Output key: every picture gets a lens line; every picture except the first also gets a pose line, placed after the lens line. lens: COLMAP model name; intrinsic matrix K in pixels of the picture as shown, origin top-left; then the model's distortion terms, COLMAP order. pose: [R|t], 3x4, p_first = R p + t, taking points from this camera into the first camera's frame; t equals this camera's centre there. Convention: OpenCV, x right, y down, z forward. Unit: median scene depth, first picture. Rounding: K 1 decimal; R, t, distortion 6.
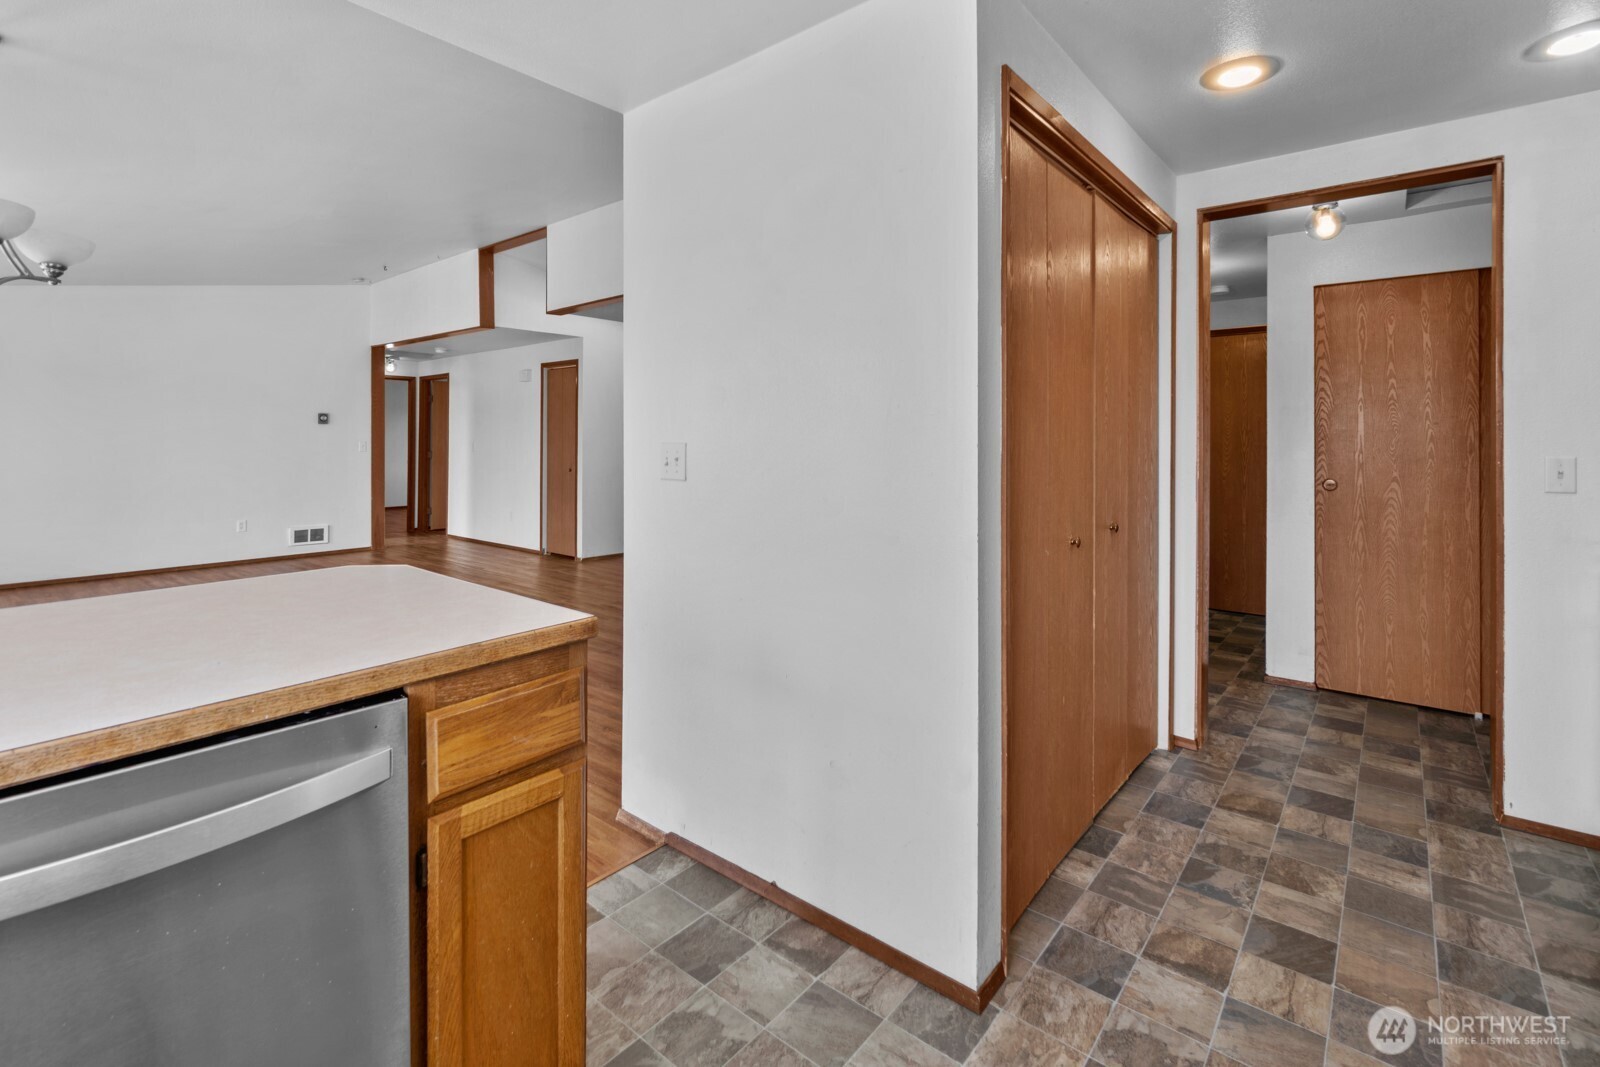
lens RADIAL K [[711.4, 0, 783.6], [0, 711.4, 448.0], [0, 0, 1]] dist [-0.003108, 0.001029]
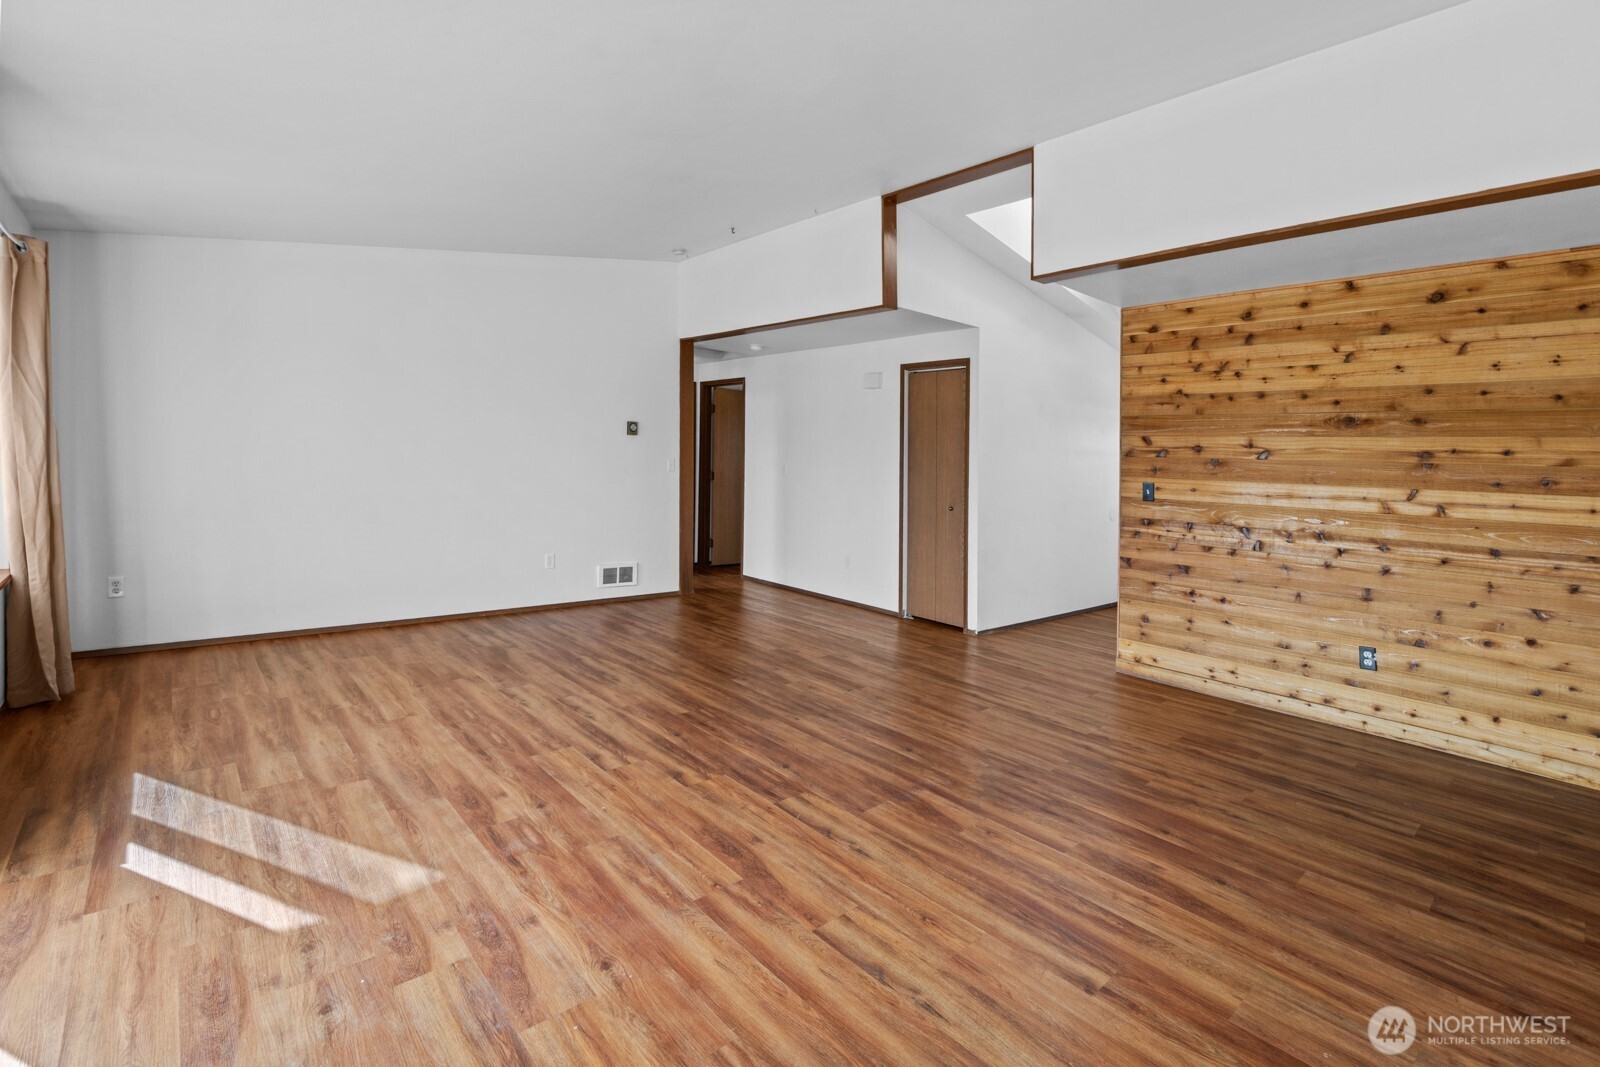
lens RADIAL K [[711.4, 0, 794.8], [0, 711.4, 506.8], [0, 0, 1]] dist [-0.003108, 0.001029]
pose [[0.987888, 0.049740, -0.146982, -0.347970], [-0.042720, 0.997808, 0.050540, -0.001728], [0.149174, -0.043649, 0.987847, 0.239982]]
